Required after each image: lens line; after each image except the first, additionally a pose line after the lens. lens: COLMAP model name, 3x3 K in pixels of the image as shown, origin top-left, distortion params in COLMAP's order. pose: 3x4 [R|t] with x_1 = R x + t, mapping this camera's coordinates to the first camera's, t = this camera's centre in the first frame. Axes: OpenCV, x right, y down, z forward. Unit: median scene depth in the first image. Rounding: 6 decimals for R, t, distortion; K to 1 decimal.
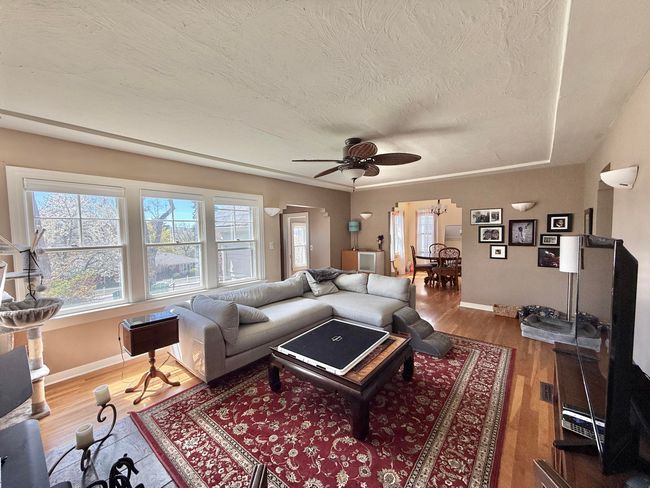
lens RADIAL K [[259.2, 0, 322.9], [0, 259.2, 245.4], [0, 0, 1]] dist [-0.001070, 0.000585]
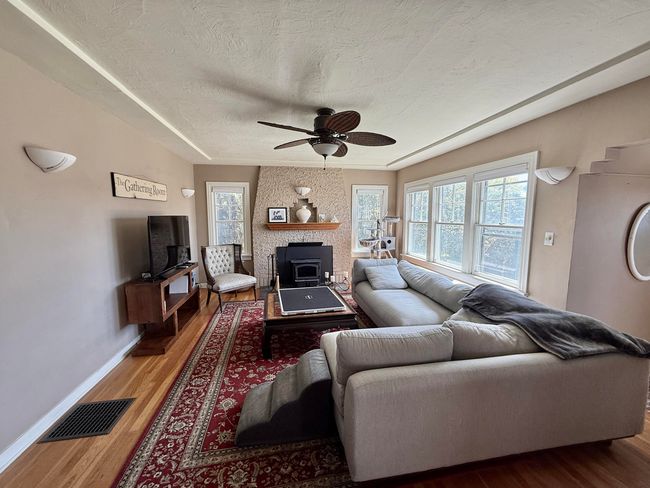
lens RADIAL K [[259.2, 0, 324.3], [0, 259.2, 244.4], [0, 0, 1]] dist [-0.001070, 0.000585]
pose [[-0.640203, 0.098245, -0.761898, 0.920103], [-0.036240, 0.986822, 0.157700, -0.100127], [0.767351, 0.128571, -0.628206, 1.755405]]
